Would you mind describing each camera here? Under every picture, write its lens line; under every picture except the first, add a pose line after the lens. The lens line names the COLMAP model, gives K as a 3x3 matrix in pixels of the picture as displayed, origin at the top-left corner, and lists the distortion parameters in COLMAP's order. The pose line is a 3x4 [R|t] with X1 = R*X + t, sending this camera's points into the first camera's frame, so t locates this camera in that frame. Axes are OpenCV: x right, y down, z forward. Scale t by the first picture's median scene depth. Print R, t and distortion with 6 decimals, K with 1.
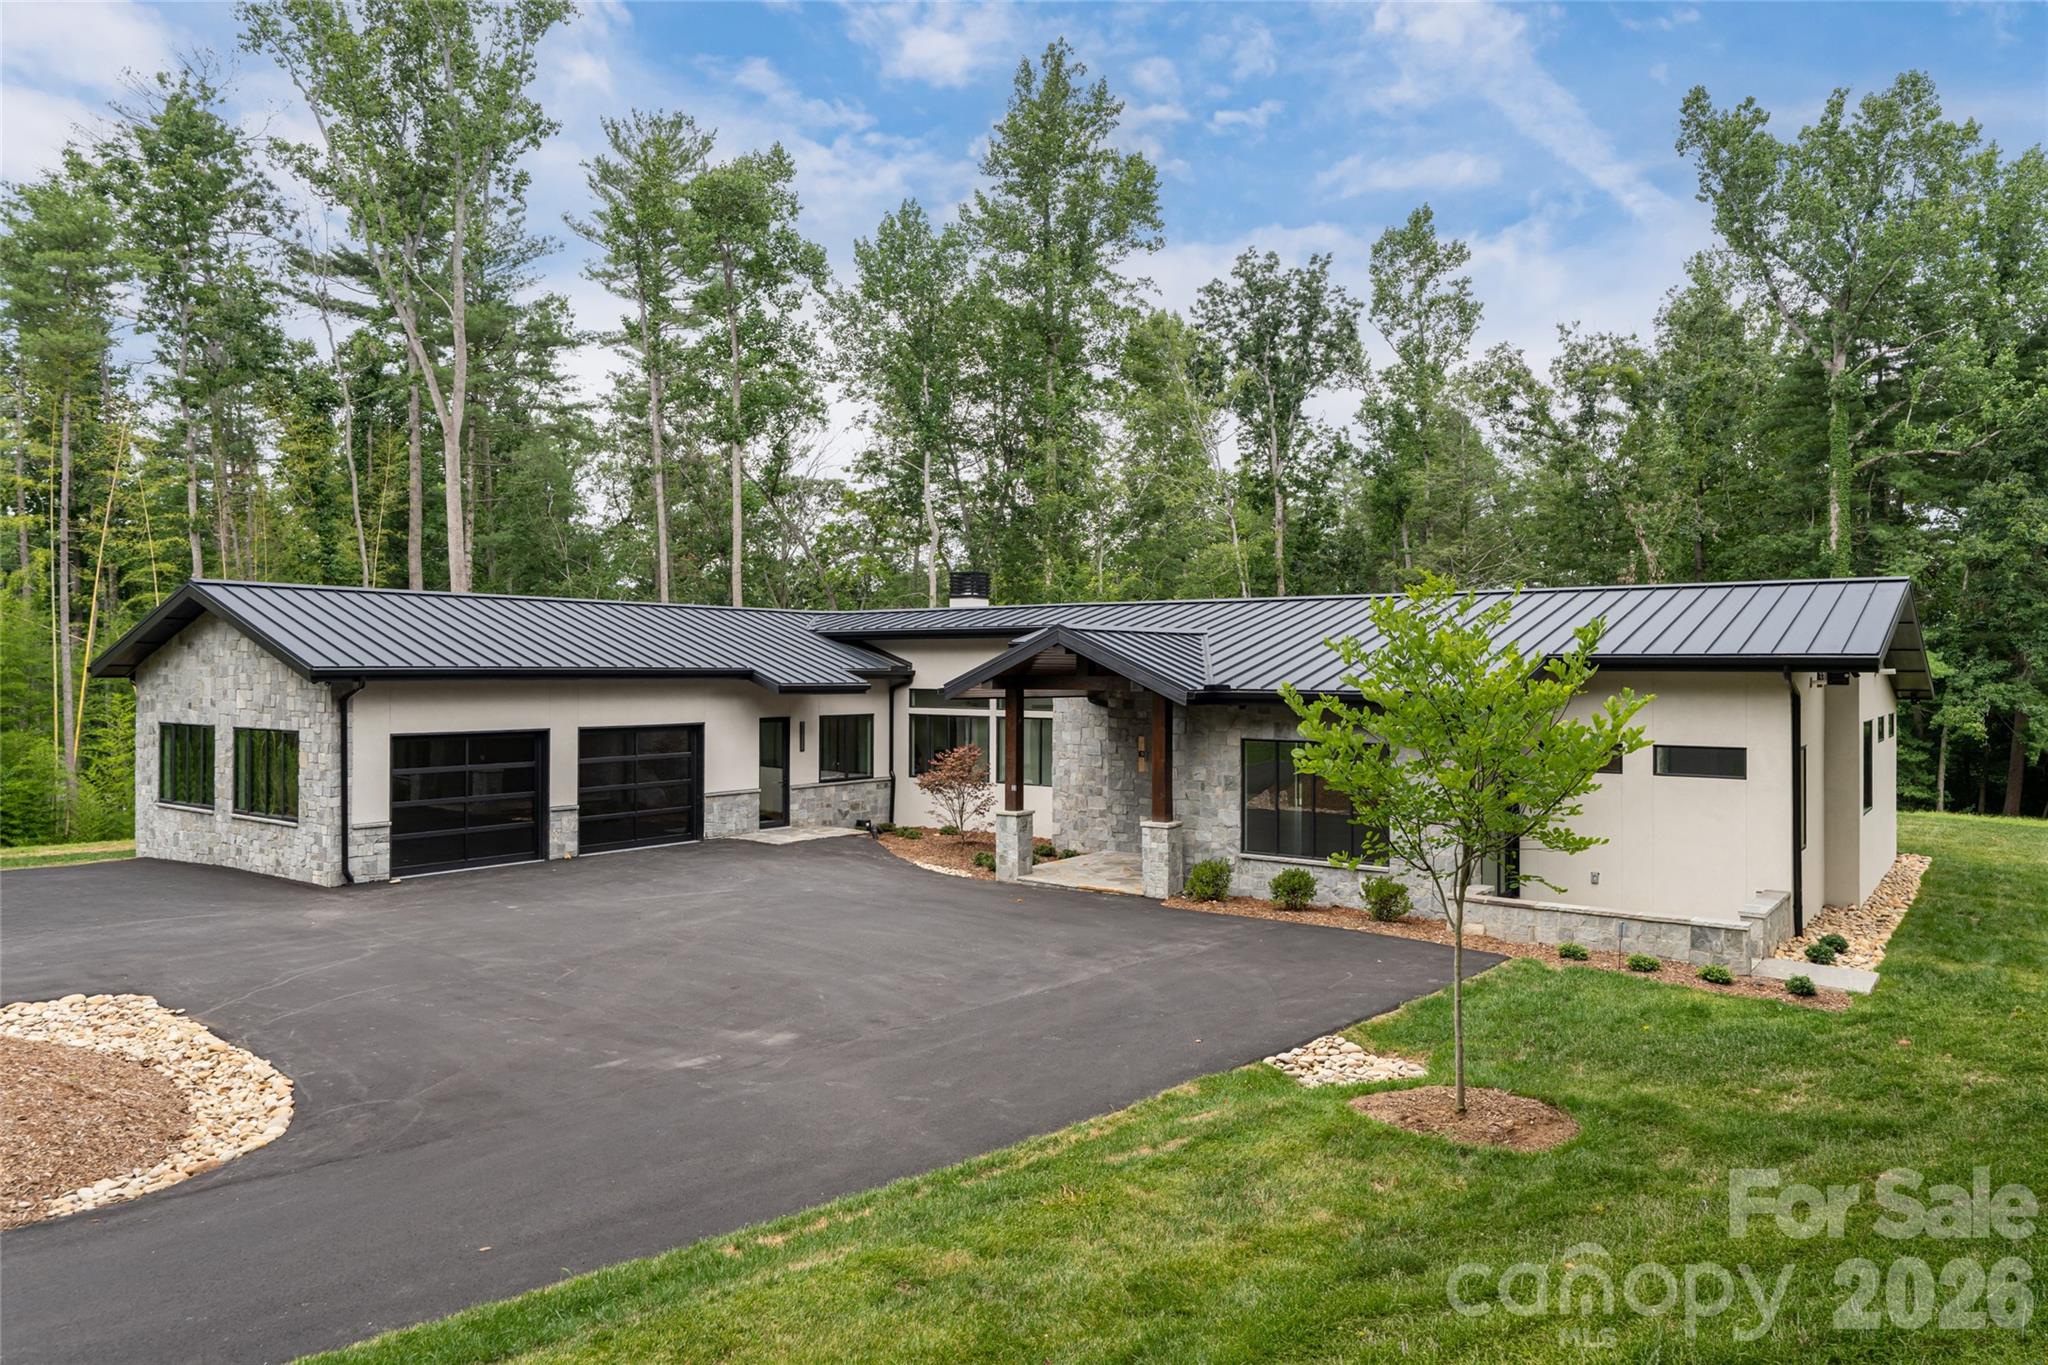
lens RADIAL K [[1311.3, 0, 1018.8], [0, 1311.3, 660.8], [0, 0, 1]] dist [-0.000351, 0.001043]
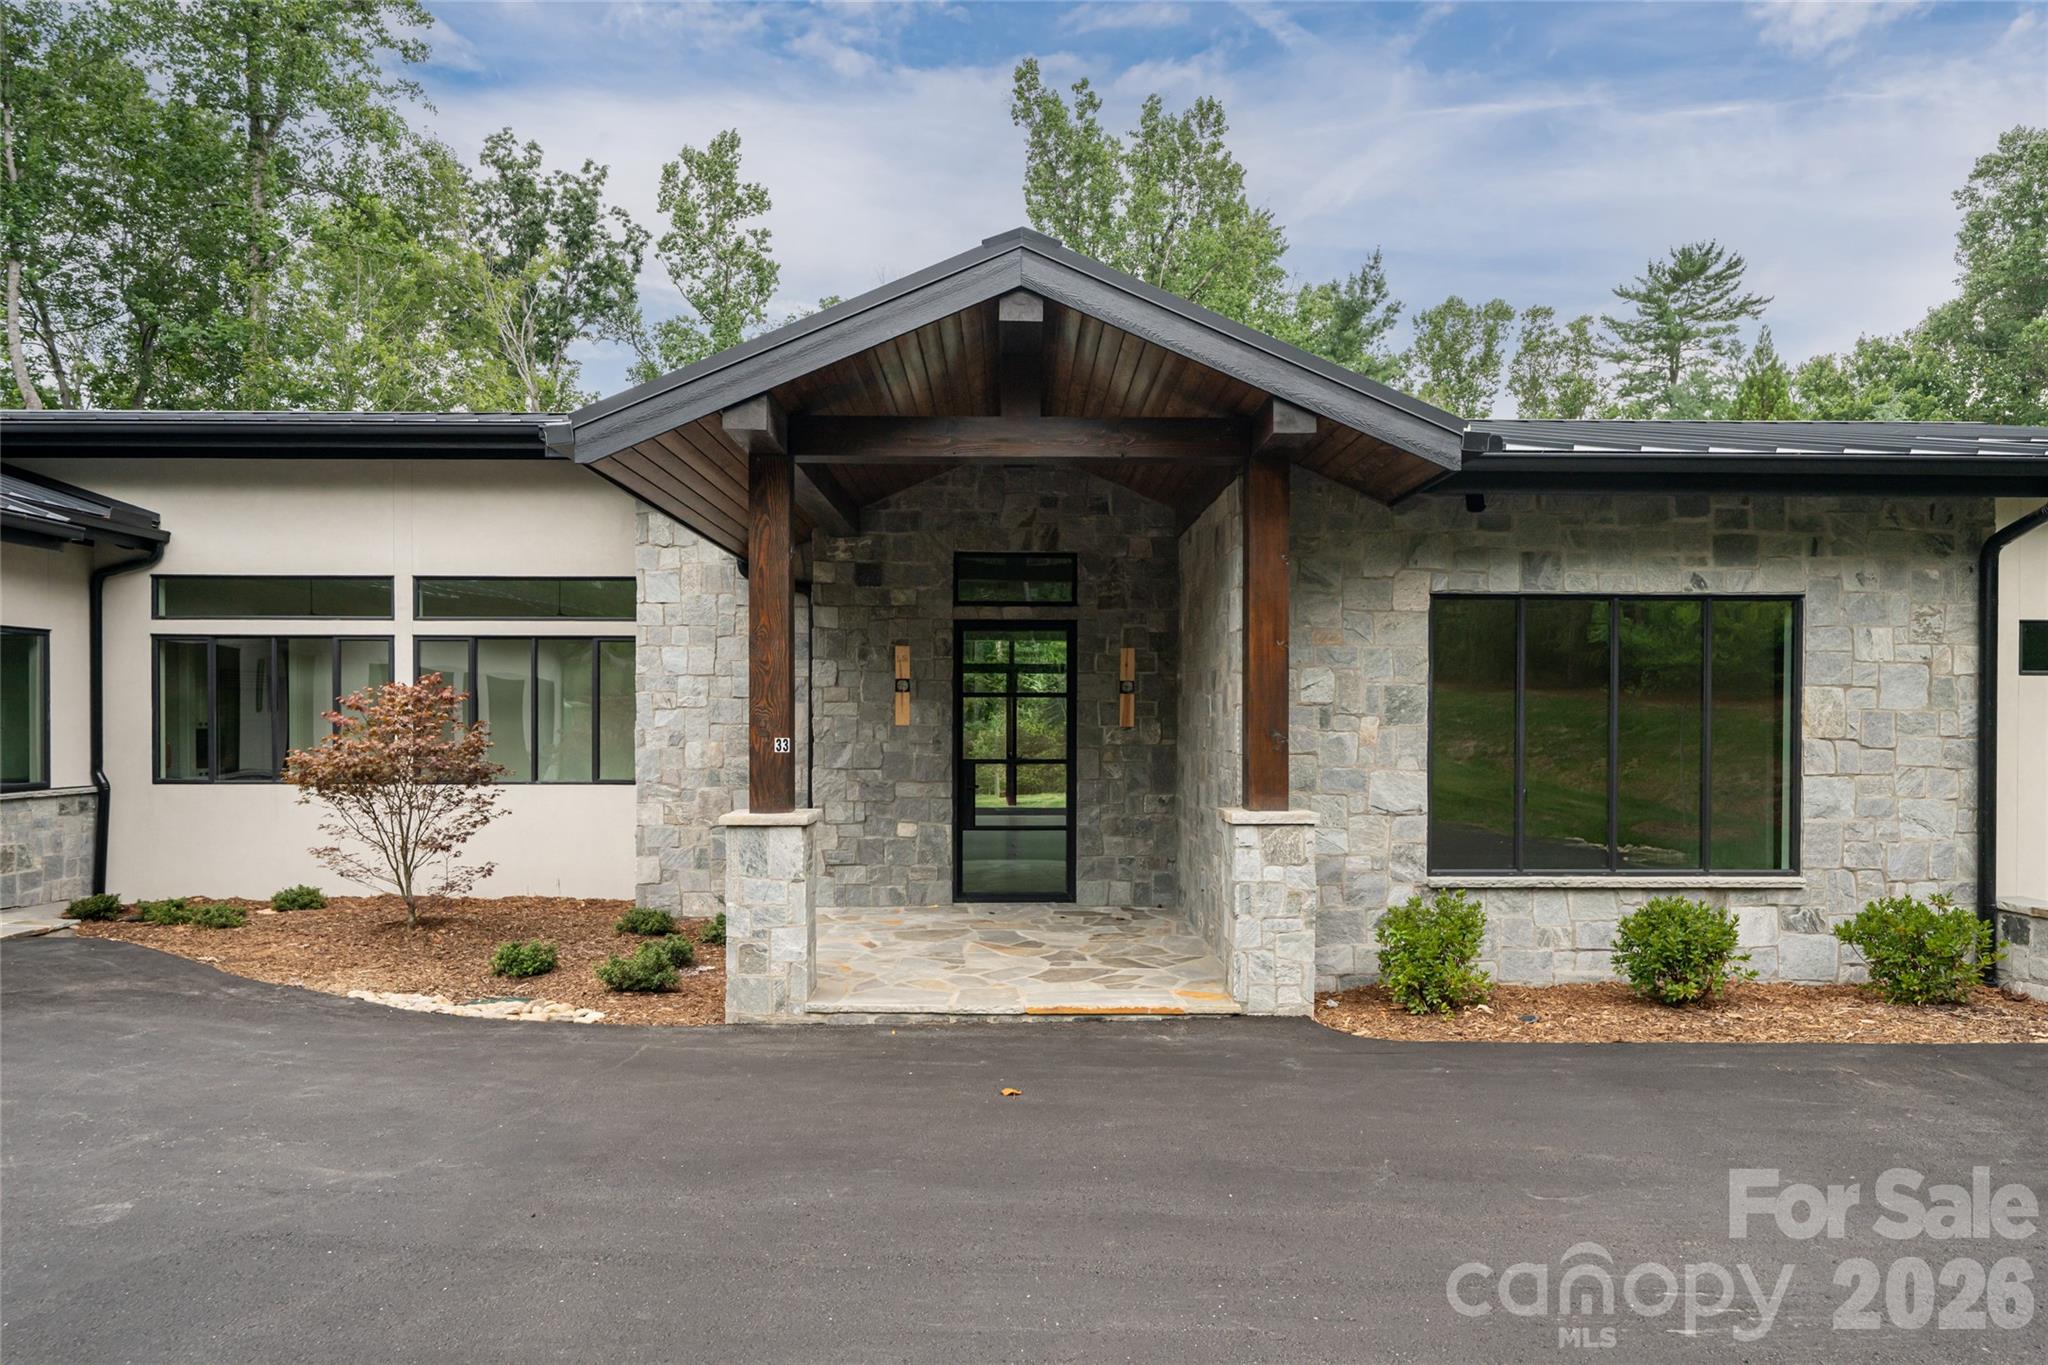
lens RADIAL K [[1285.8, 0, 1025.0], [0, 1285.8, 722.8], [0, 0, 1]] dist [-0.000716, 0.001380]
pose [[0.794110, -0.005073, 0.607753, -0.129717], [-0.005048, 0.999876, 0.014942, 0.071141], [-0.607754, -0.014934, 0.793985, 0.576421]]
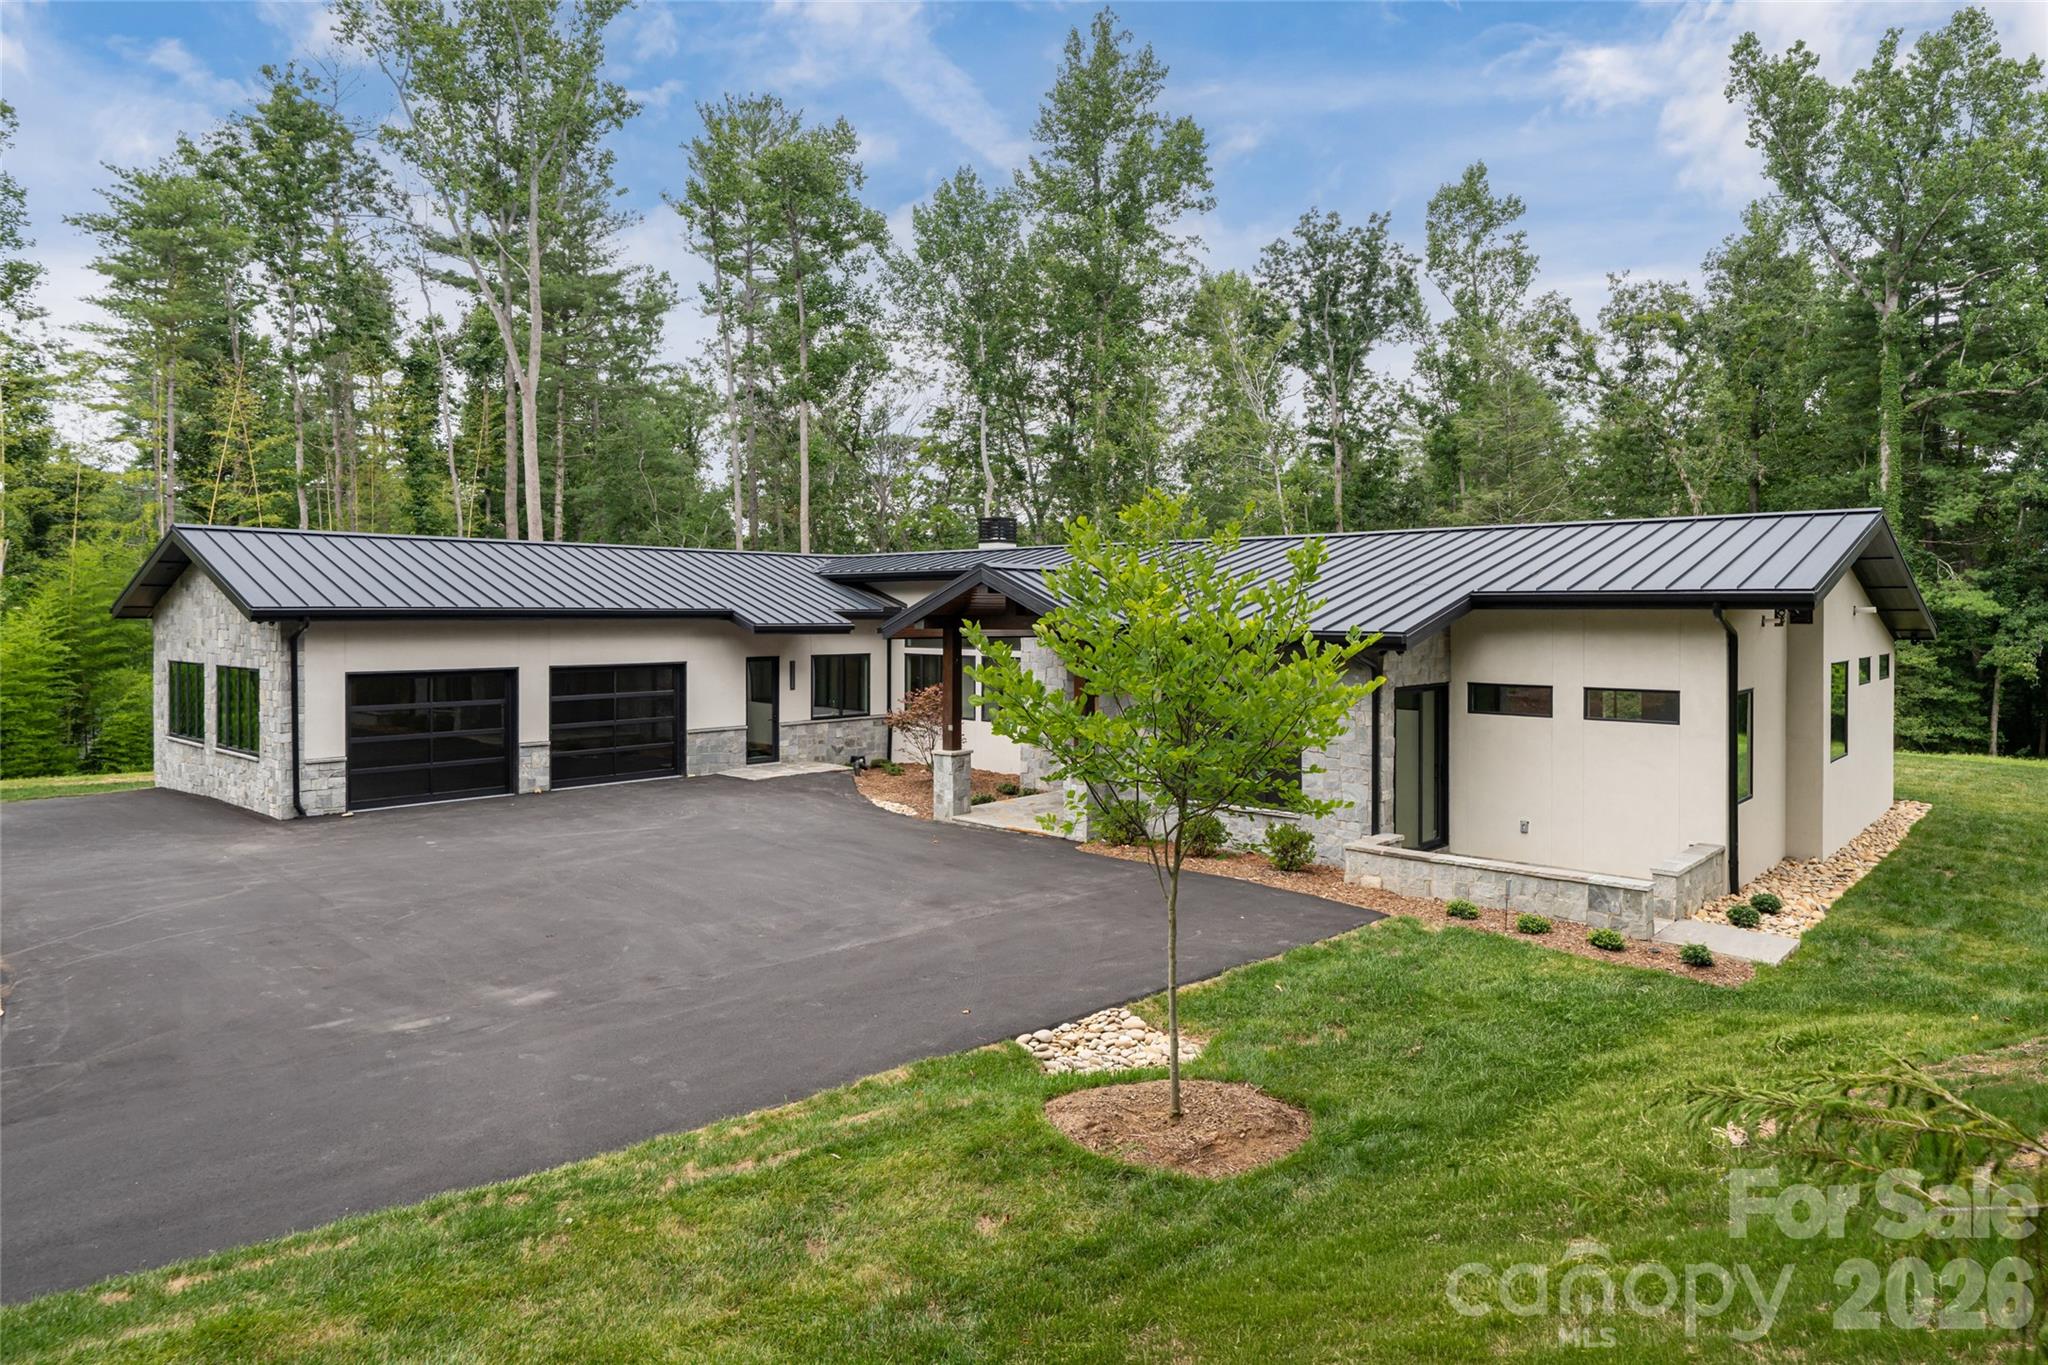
lens RADIAL K [[1199.3, 0, 1048.9], [0, 1199.3, 620.7], [0, 0, 1]] dist [-0.000079, -0.000579]
pose [[0.997207, -0.000846, -0.074688, 0.115575], [0.001808, 0.999916, 0.012814, 0.003169], [0.074671, -0.012913, 0.997125, 0.078802]]
